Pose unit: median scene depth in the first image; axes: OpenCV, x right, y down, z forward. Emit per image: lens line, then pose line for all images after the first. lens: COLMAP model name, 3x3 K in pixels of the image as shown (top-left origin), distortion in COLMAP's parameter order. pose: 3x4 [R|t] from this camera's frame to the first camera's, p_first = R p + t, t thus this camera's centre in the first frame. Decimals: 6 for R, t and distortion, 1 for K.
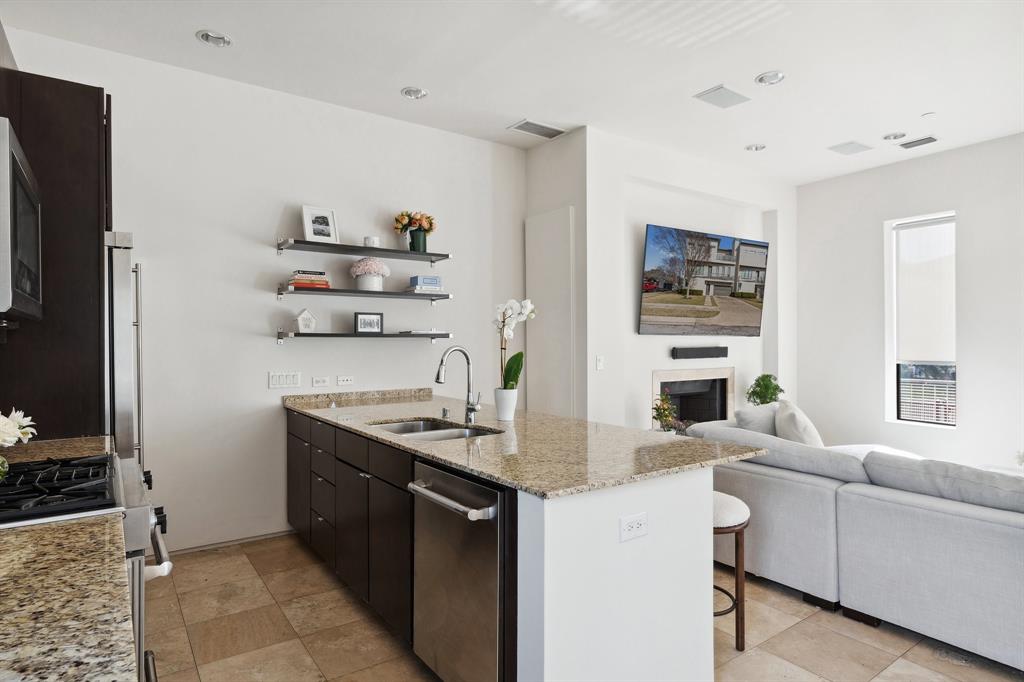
lens RADIAL K [[571.6, 0, 509.3], [0, 571.6, 337.3], [0, 0, 1]] dist [0.035917, -0.000021]
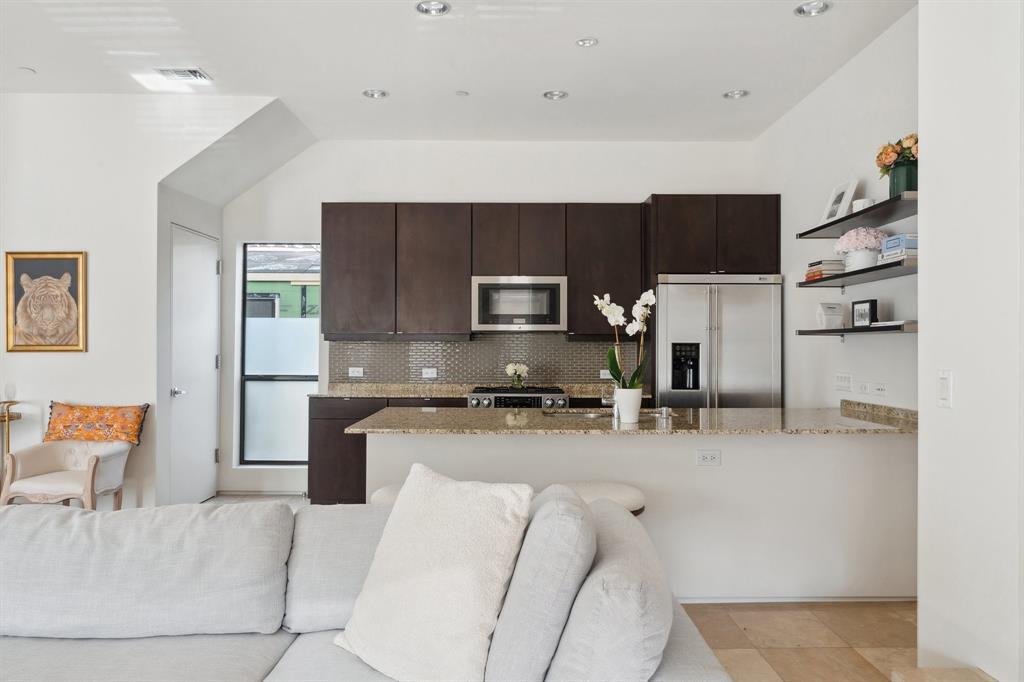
lens RADIAL K [[696.6, 0, 512.0], [0, 696.6, 341.0], [0, 0, 1]] dist [0.000699, -0.002860]
pose [[-0.570352, -0.007899, -0.821362, 0.614923], [0.002059, 0.999937, -0.011047, 0.015487], [0.821398, -0.007992, -0.570300, 0.905350]]
